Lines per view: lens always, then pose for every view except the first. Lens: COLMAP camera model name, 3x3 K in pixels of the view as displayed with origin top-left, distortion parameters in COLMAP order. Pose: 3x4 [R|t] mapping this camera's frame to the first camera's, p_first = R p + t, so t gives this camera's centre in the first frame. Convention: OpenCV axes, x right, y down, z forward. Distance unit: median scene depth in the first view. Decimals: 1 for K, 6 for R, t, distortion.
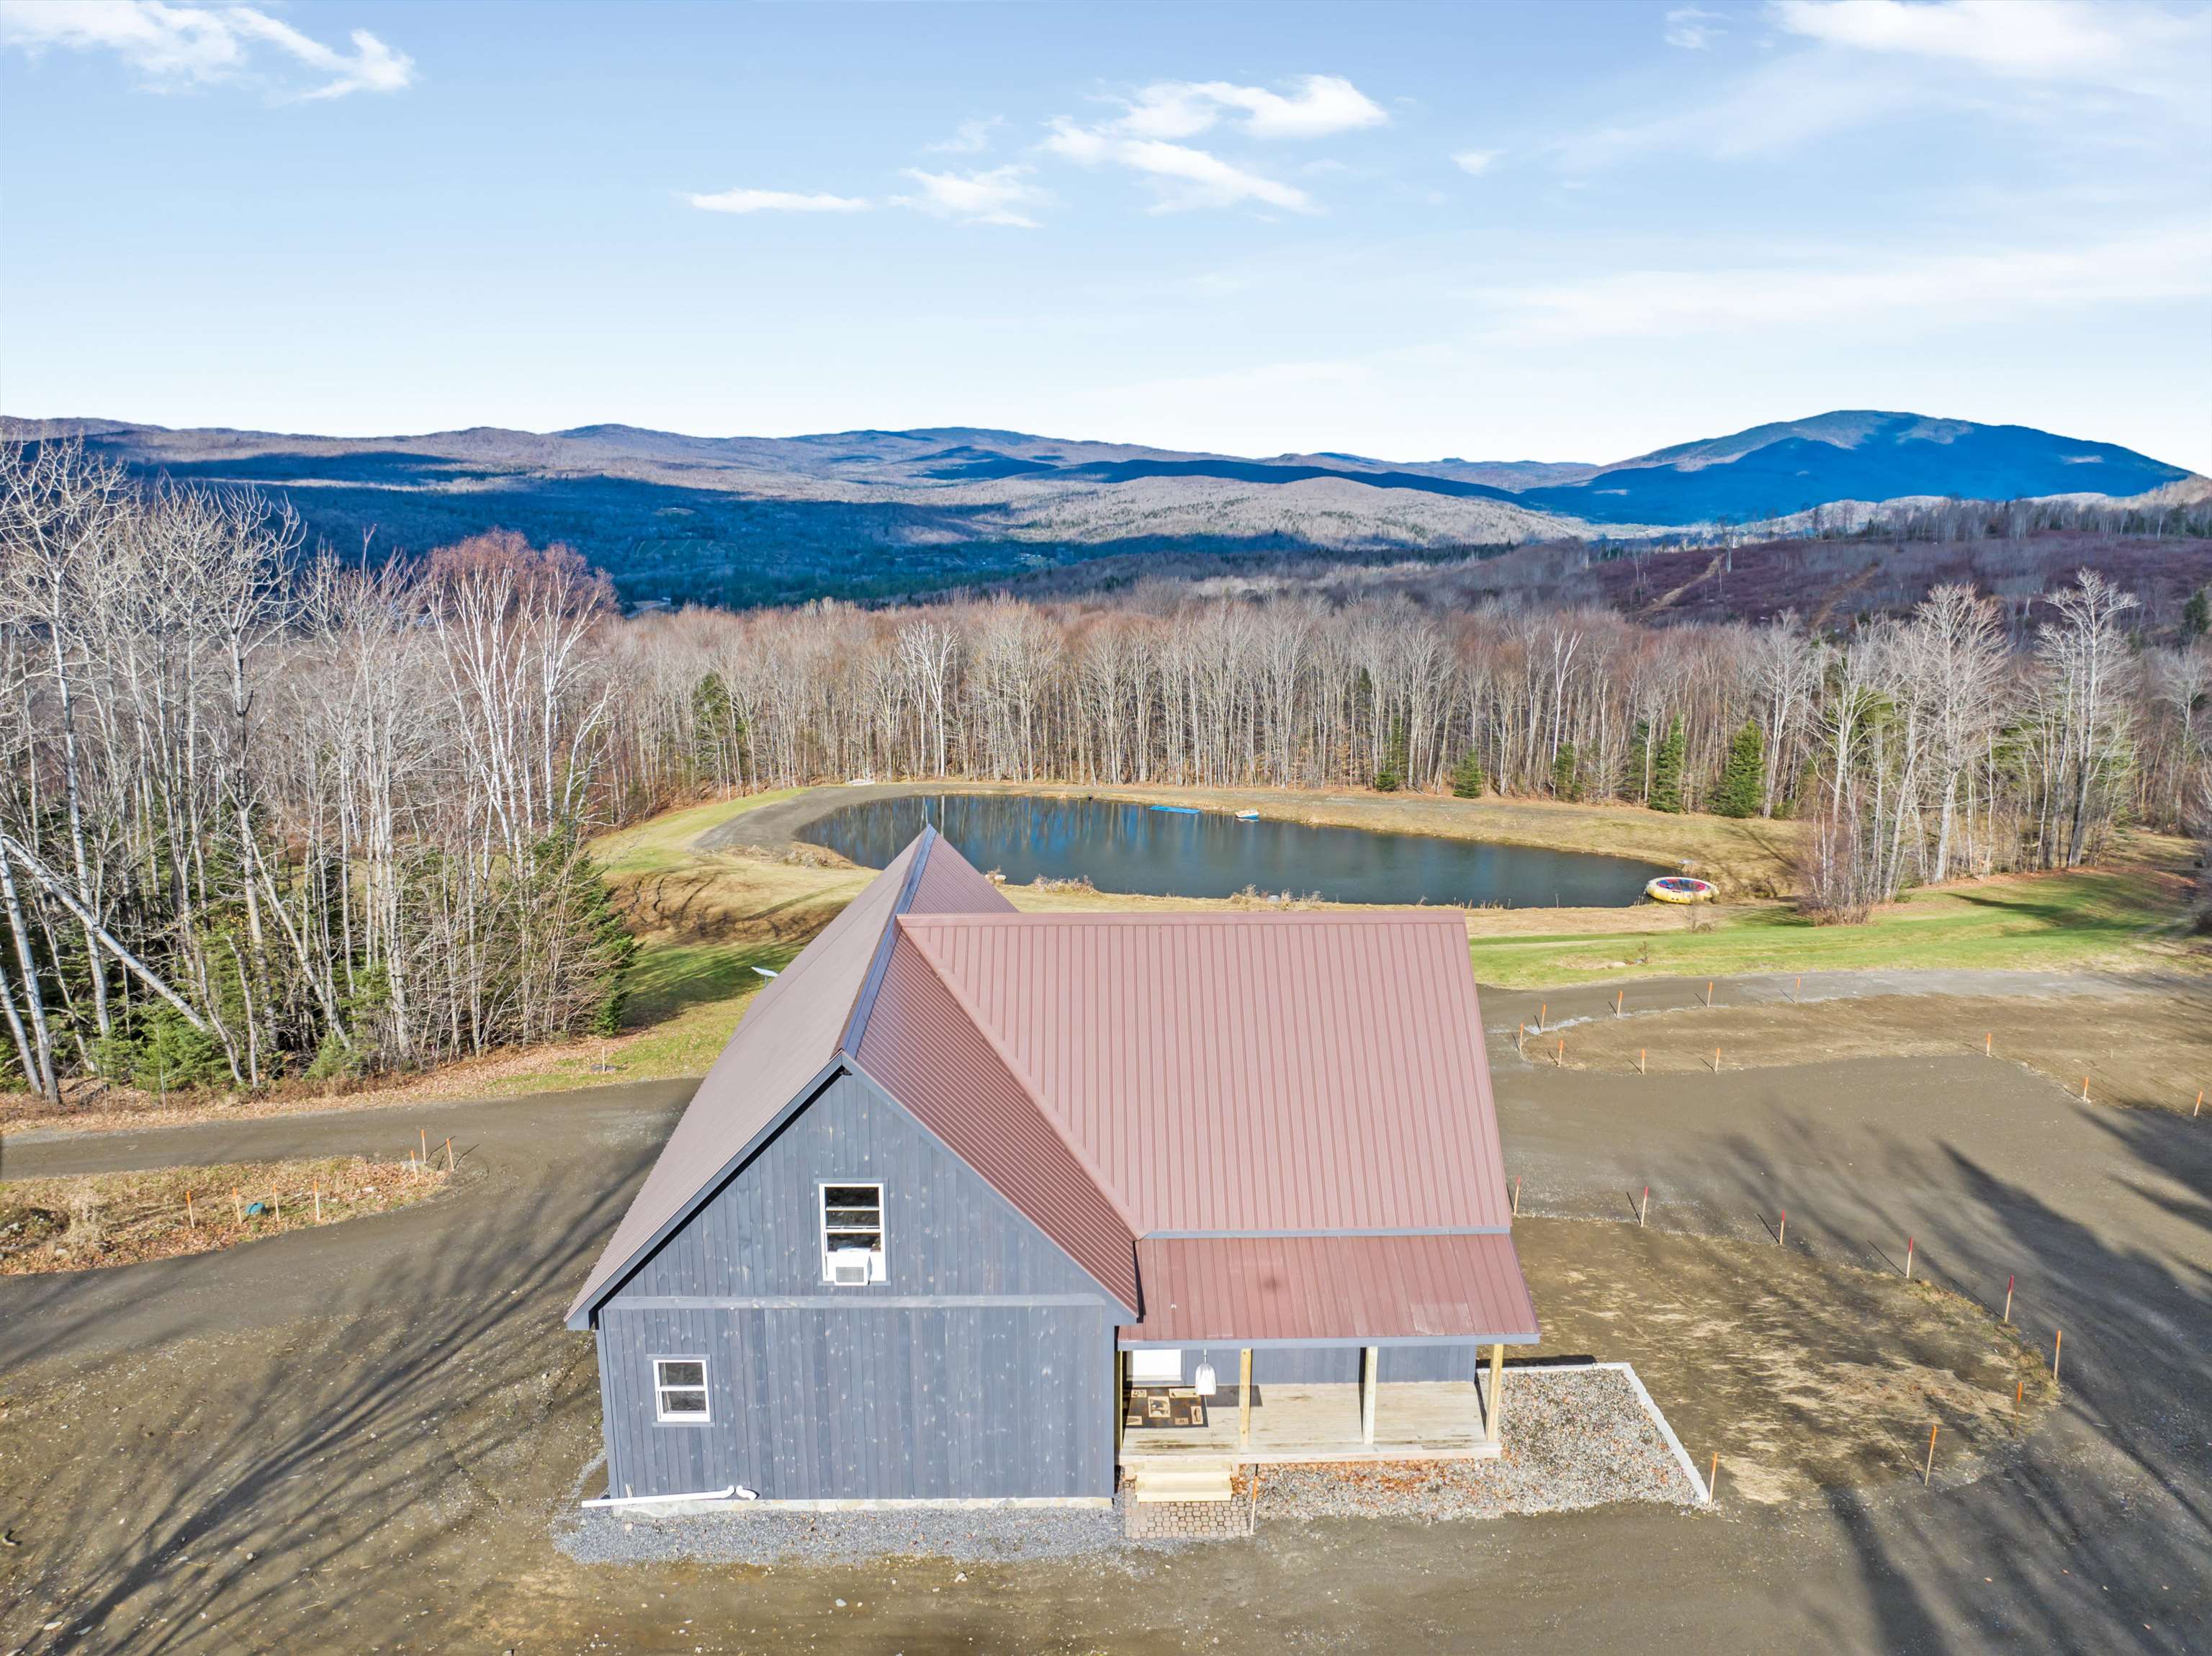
lens RADIAL K [[1552.3, 0, 1113.8], [0, 1552.3, 825.1], [0, 0, 1]] dist [-0.040964, 0.007178]
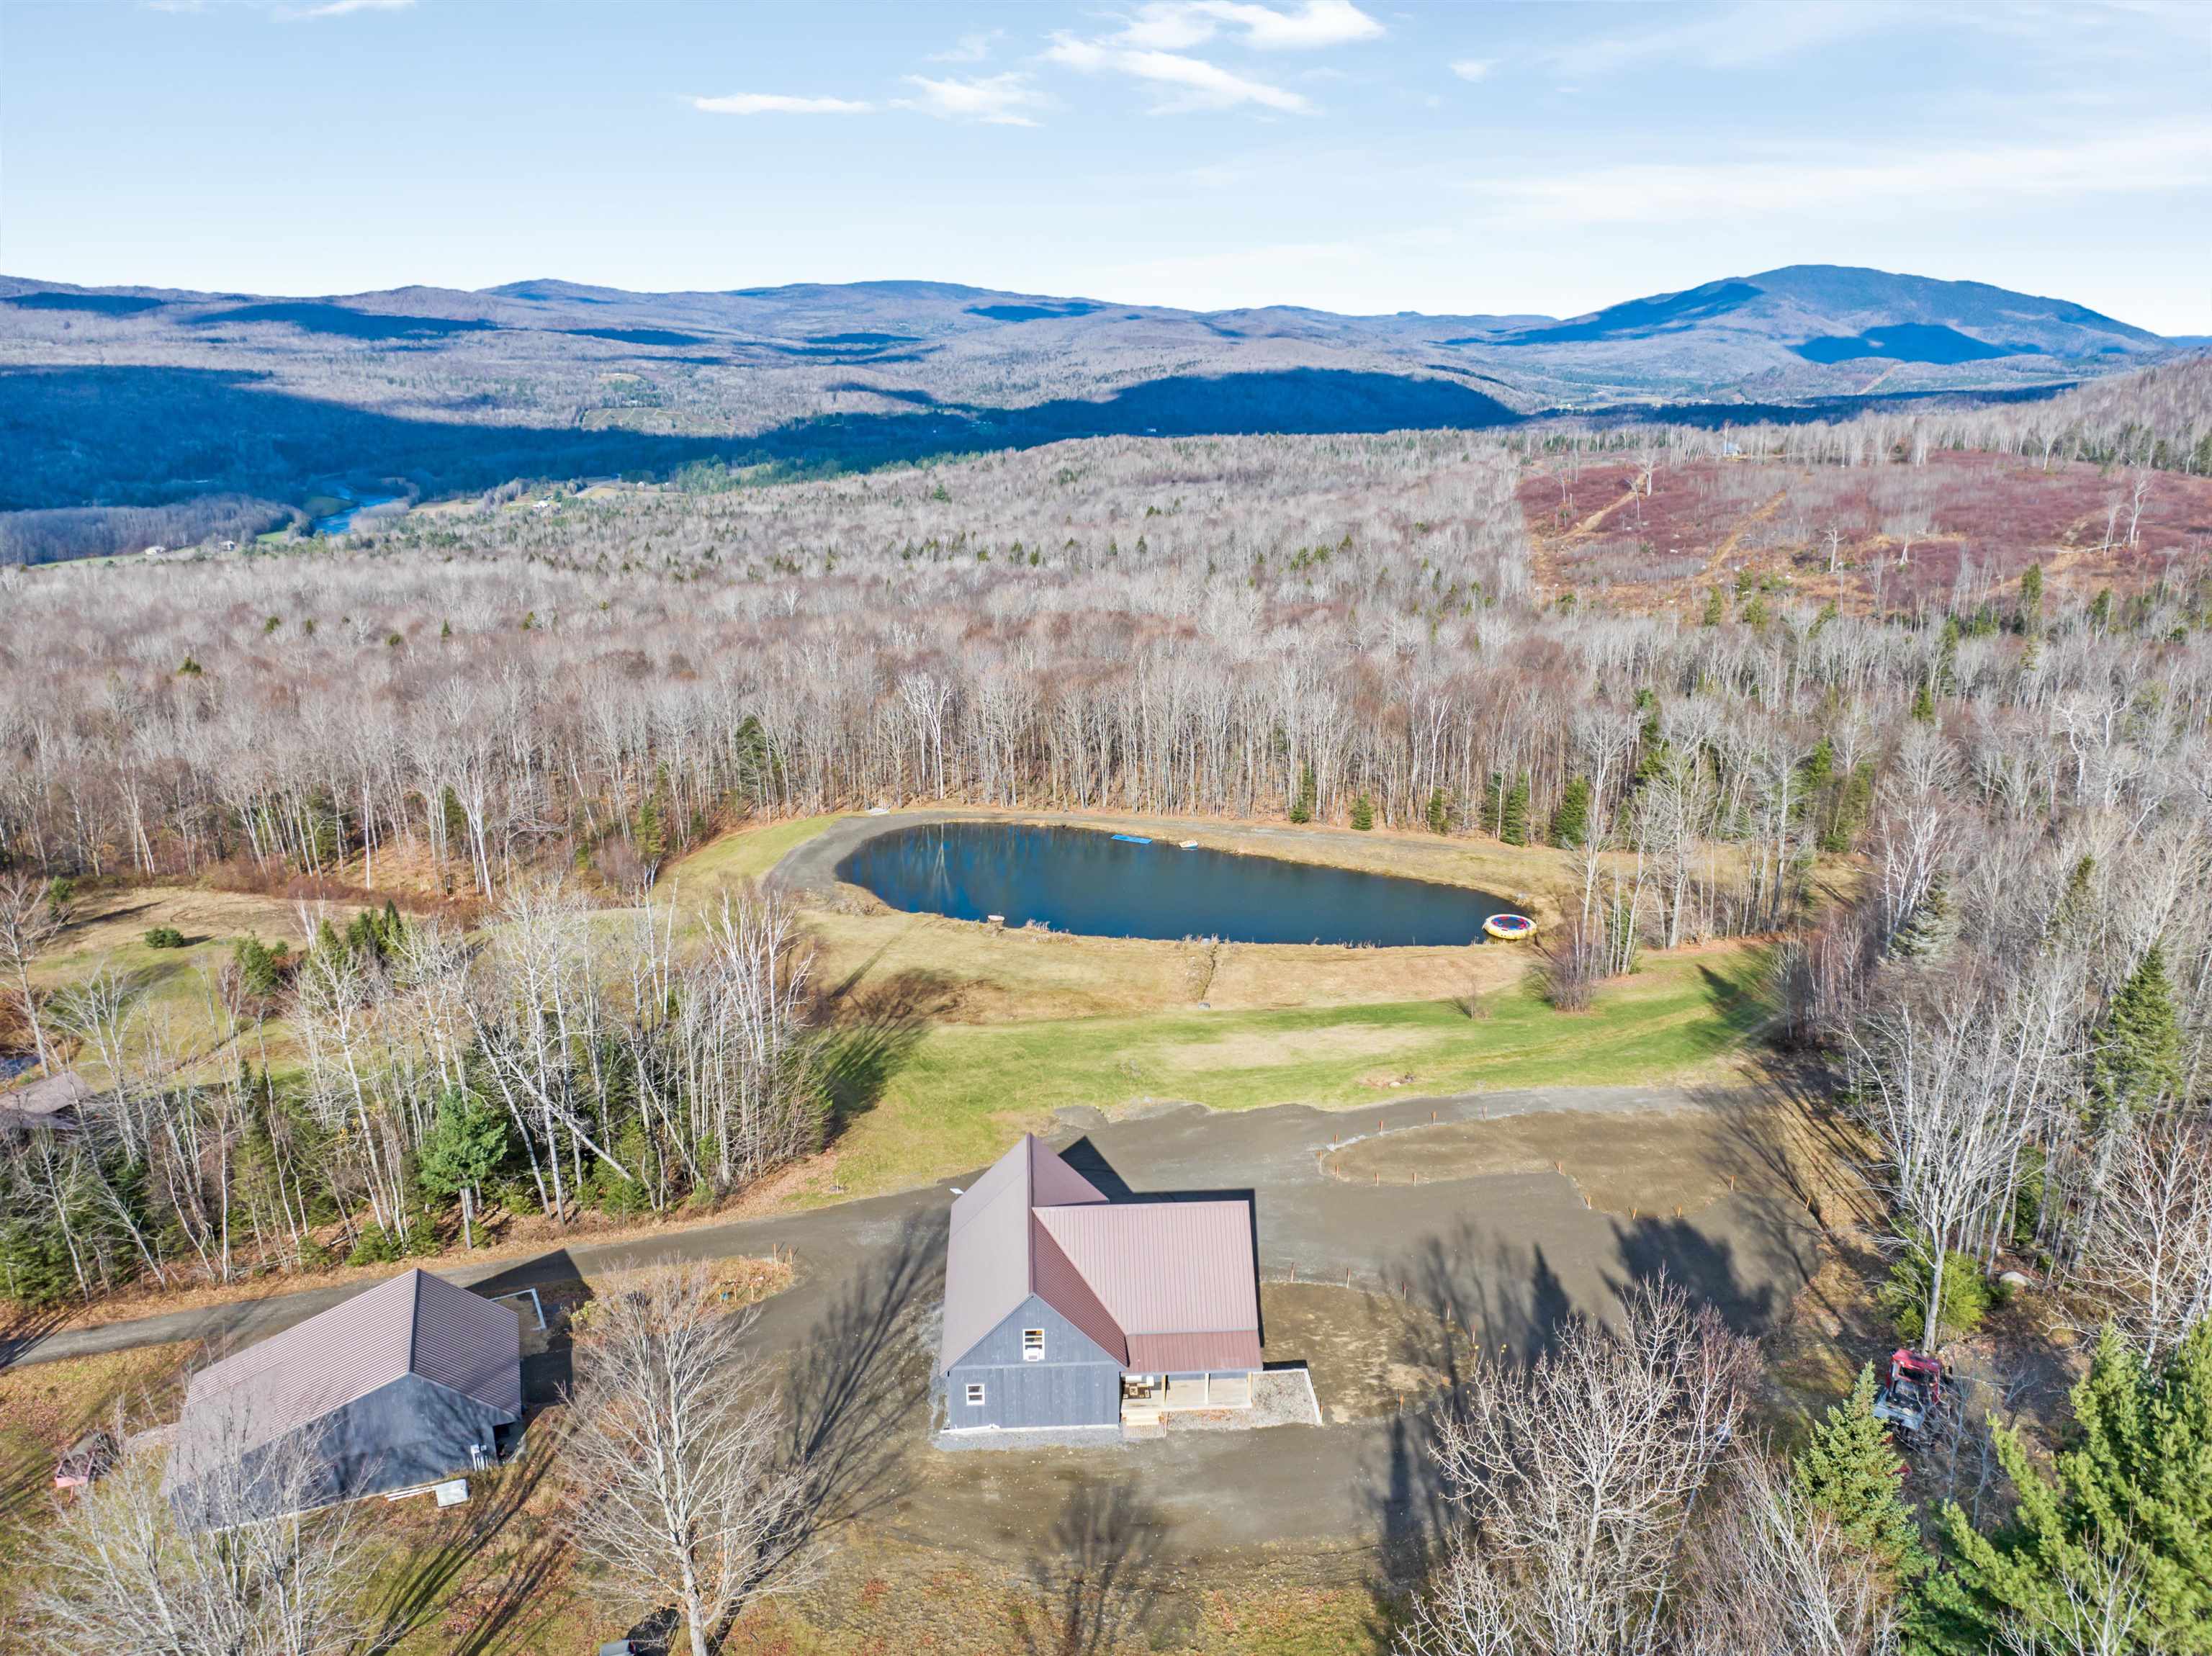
lens RADIAL K [[1552.3, 0, 1111.6], [0, 1552.3, 825.2], [0, 0, 1]] dist [-0.040964, 0.007178]
pose [[0.999563, -0.010261, 0.027707, -0.012228], [0.007709, 0.995849, 0.090698, -0.141417], [-0.028523, -0.090444, 0.995493, -0.266760]]
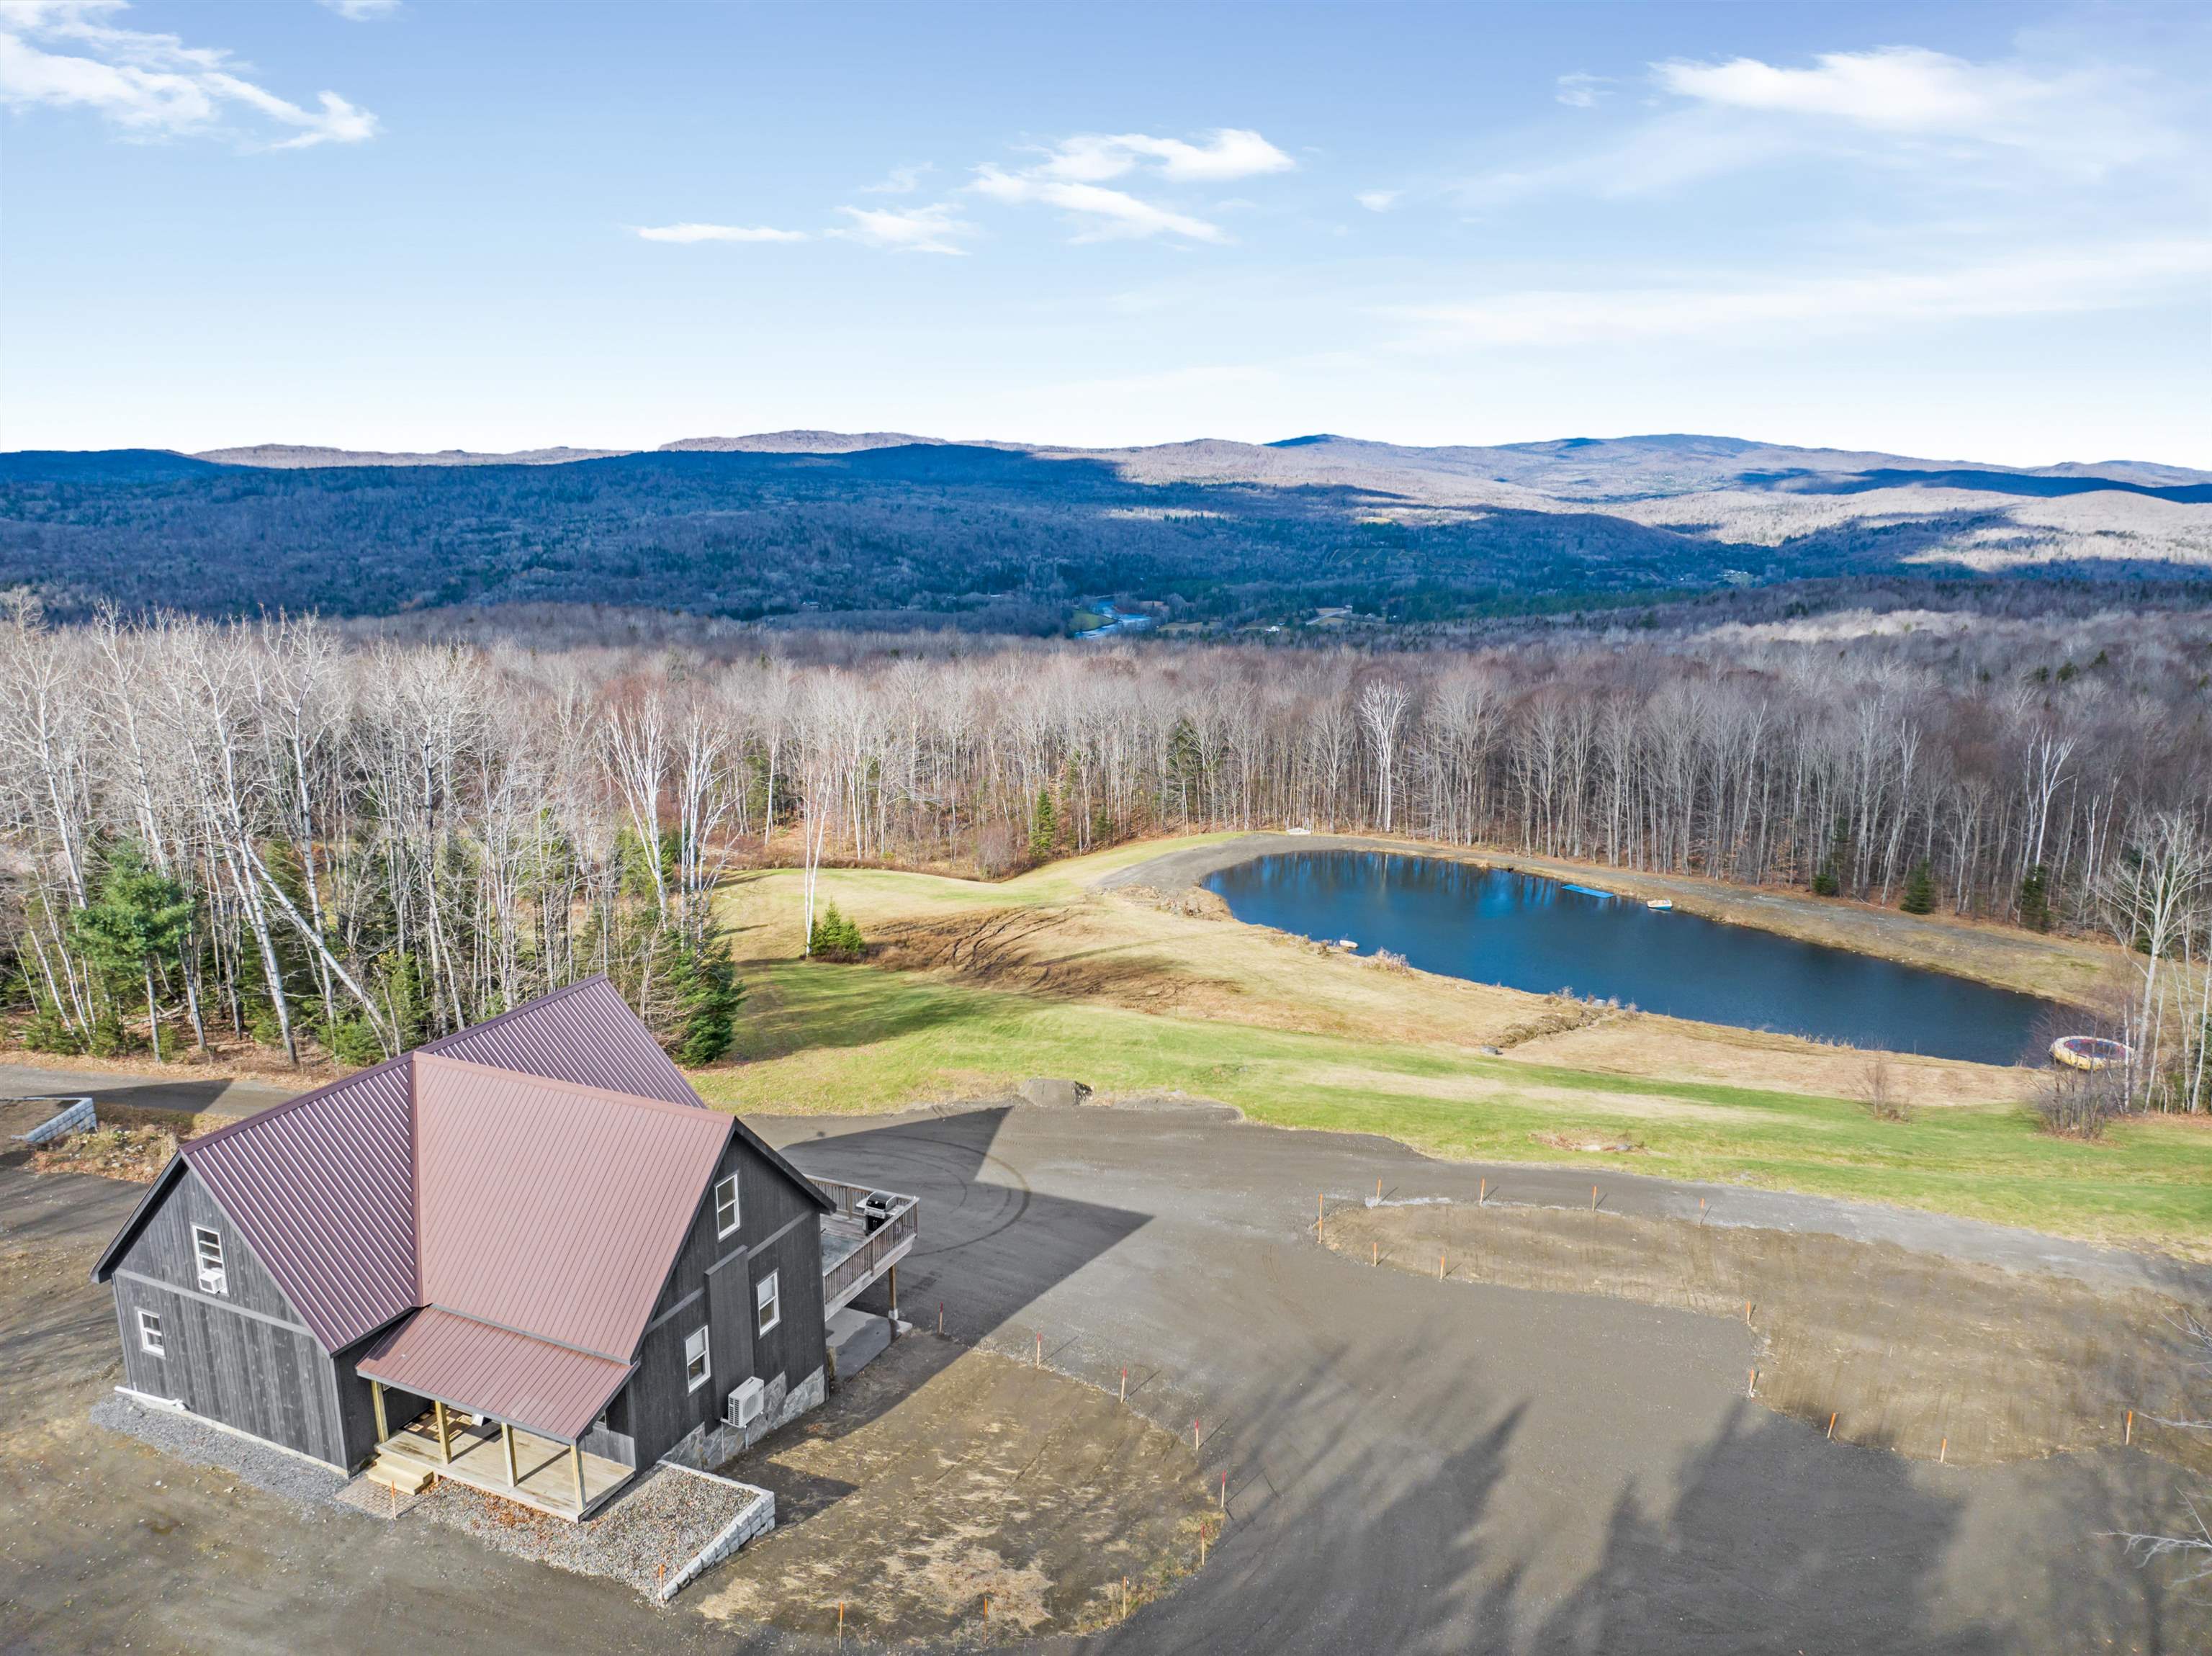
lens RADIAL K [[1552.3, 0, 1109.5], [0, 1552.3, 816.5], [0, 0, 1]] dist [-0.040964, 0.007178]
pose [[0.903437, 0.086693, -0.419863, 0.178915], [-0.090862, 0.995812, 0.010104, -0.040782], [0.418981, 0.029021, 0.907531, -0.009079]]
